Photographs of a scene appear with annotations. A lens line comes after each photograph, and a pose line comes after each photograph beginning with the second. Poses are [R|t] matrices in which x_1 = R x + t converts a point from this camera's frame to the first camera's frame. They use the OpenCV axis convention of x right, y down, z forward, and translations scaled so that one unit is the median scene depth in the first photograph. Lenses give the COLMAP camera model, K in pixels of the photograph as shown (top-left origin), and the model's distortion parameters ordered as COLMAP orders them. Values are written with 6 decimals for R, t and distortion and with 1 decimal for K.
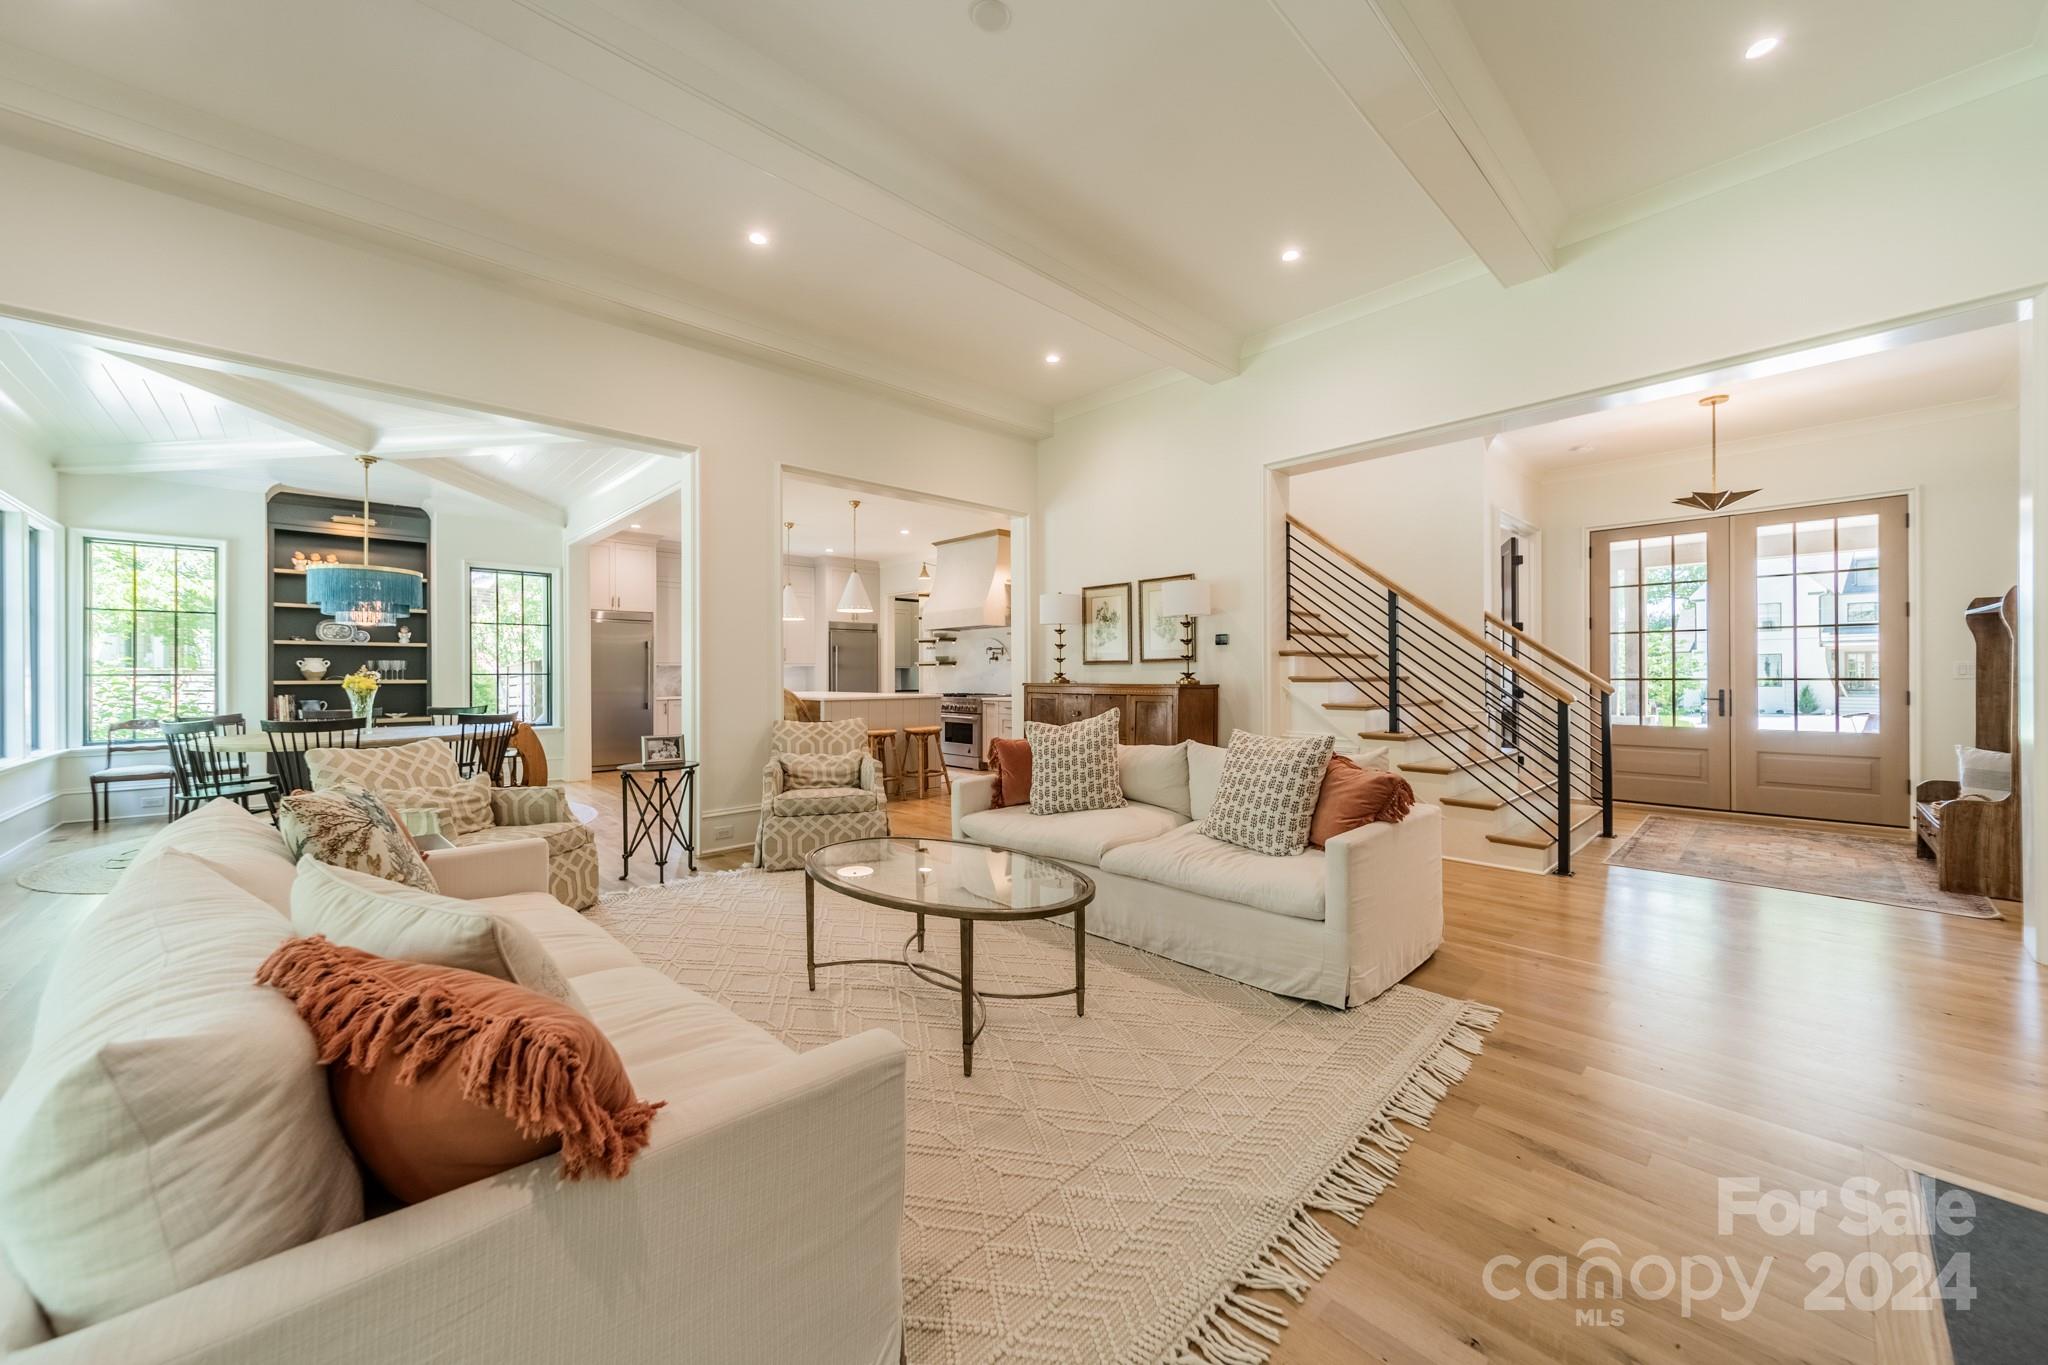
lens RADIAL K [[727.9, 0, 1030.1], [0, 727.9, 674.6], [0, 0, 1]] dist [0.008616, 0.000139]
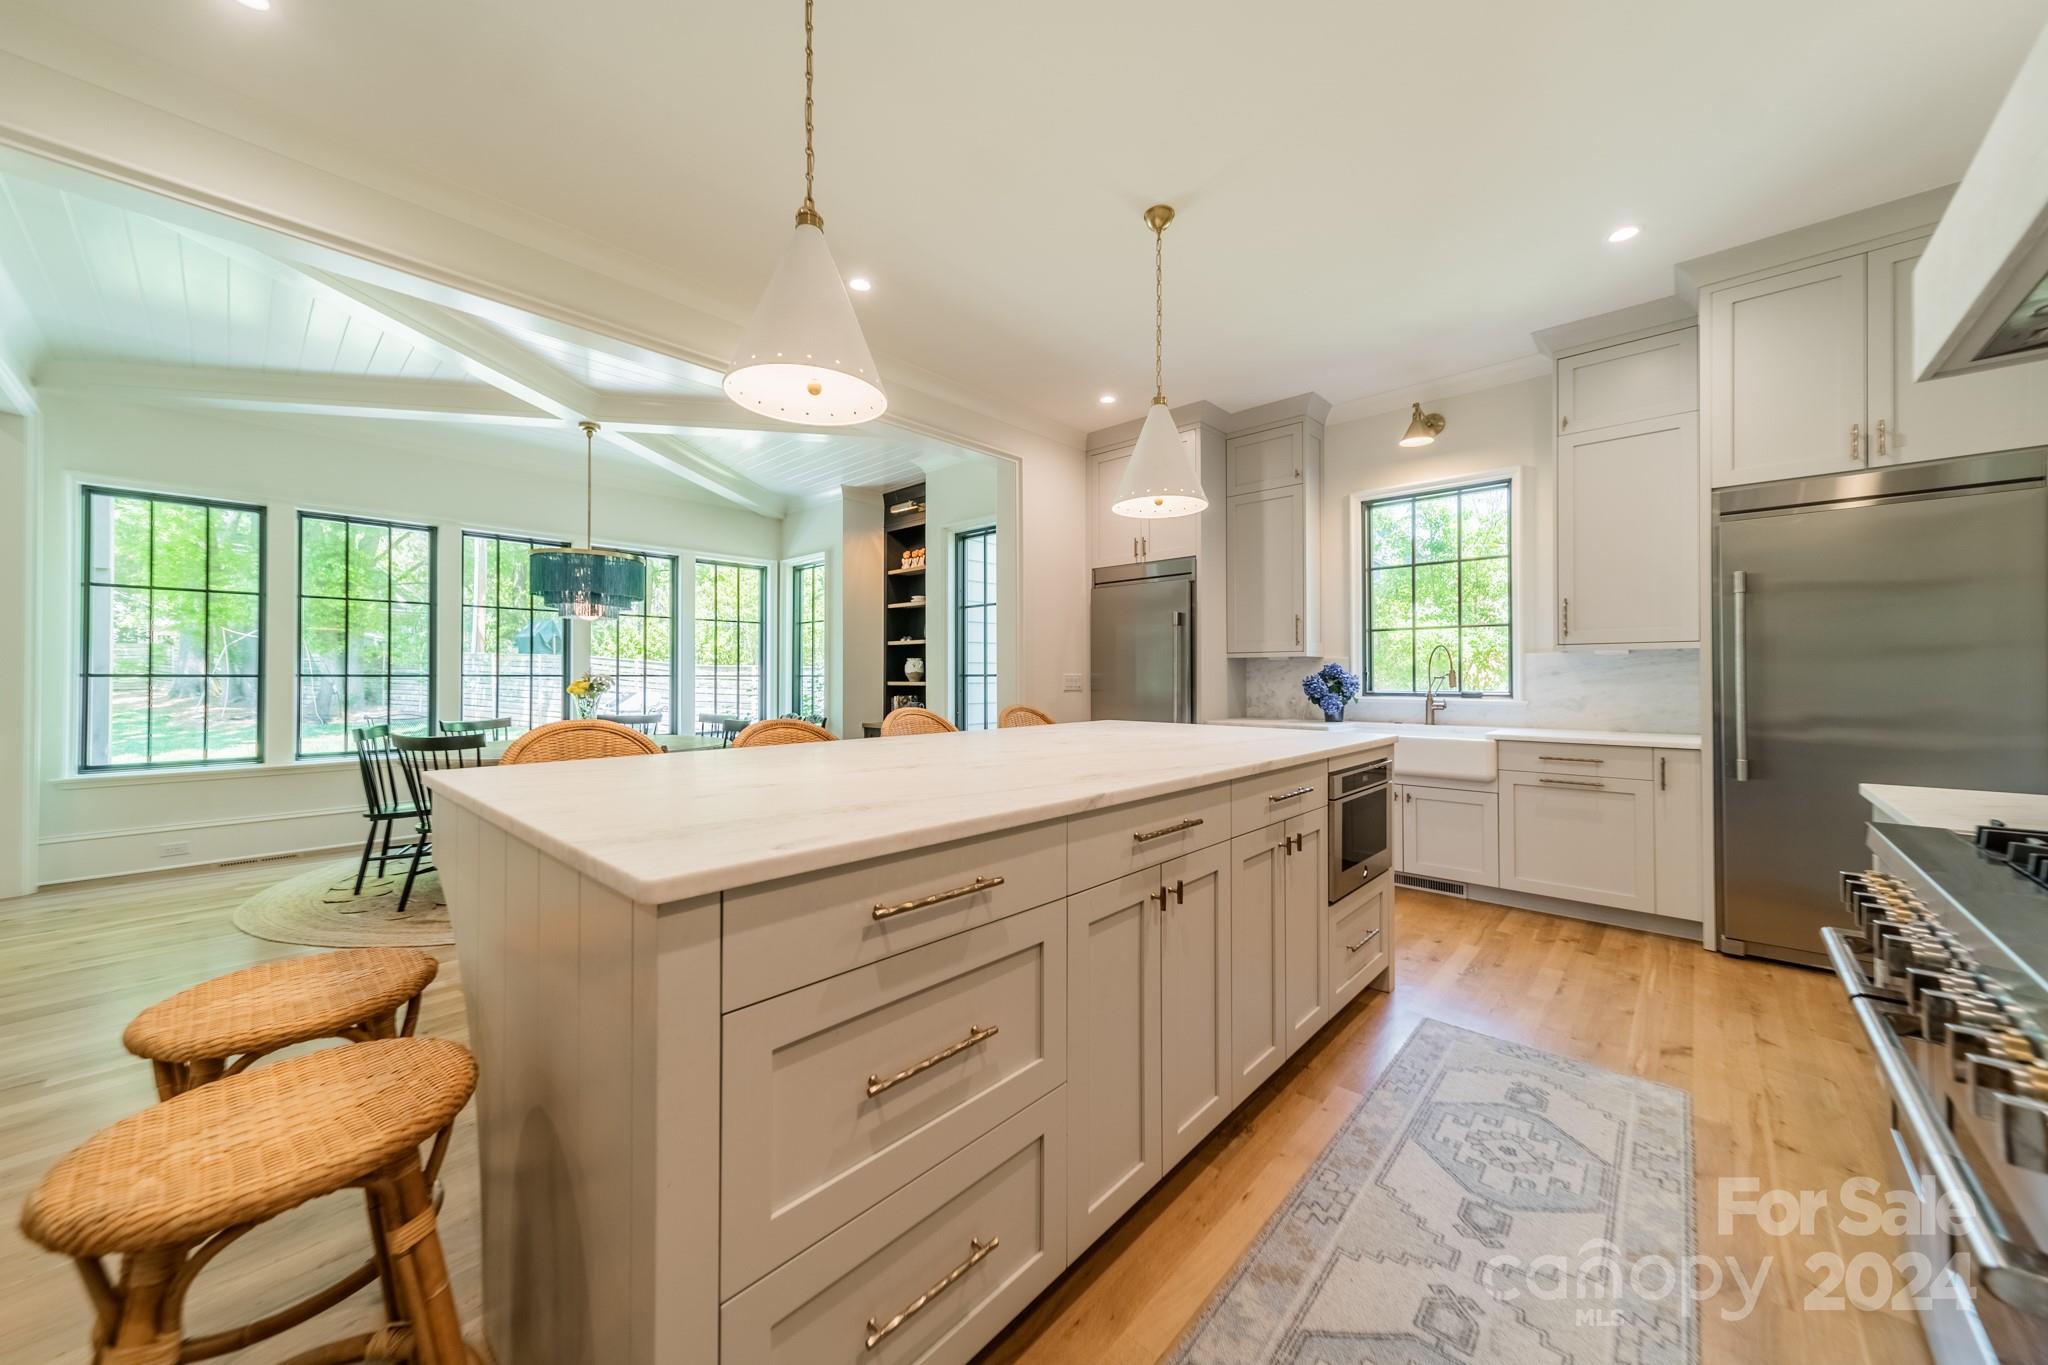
lens RADIAL K [[727.9, 0, 1062.1], [0, 727.9, 661.2], [0, 0, 1]] dist [0.008616, 0.000139]
pose [[0.095861, -0.017278, -0.995245, -0.030658], [0.006587, 0.999838, -0.016724, -0.004478], [0.995373, -0.004953, 0.095959, 1.918185]]
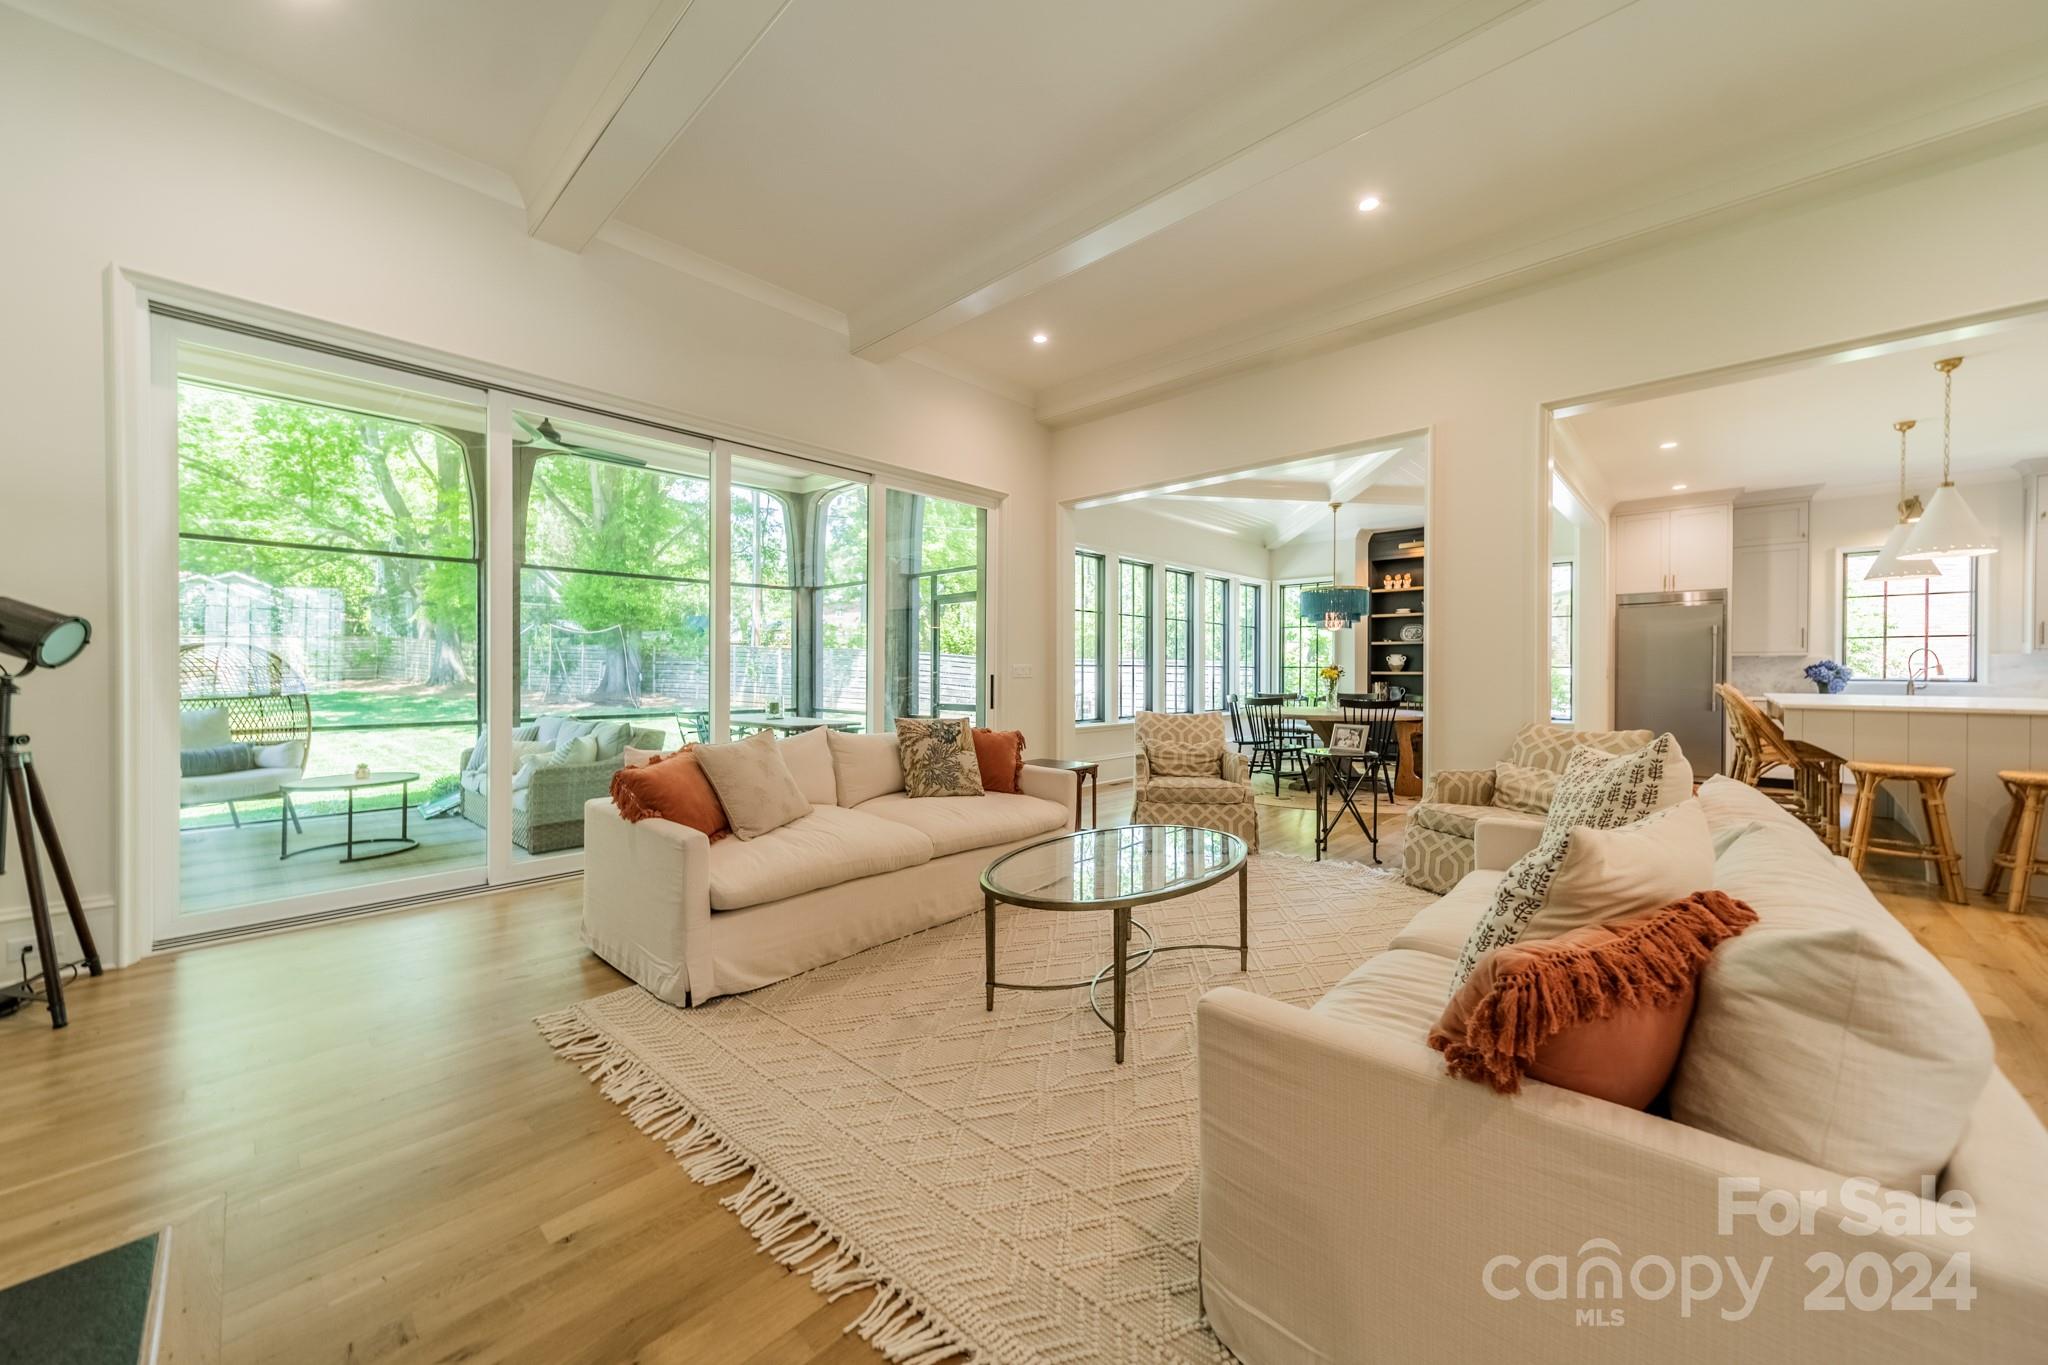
lens RADIAL K [[727.9, 0, 1033.3], [0, 727.9, 676.4], [0, 0, 1]] dist [0.008616, 0.000139]
pose [[0.076497, 0.012323, -0.996994, 0.482857], [0.000877, 0.999922, 0.012426, -0.000117], [0.997069, -0.001825, 0.076480, 0.439991]]
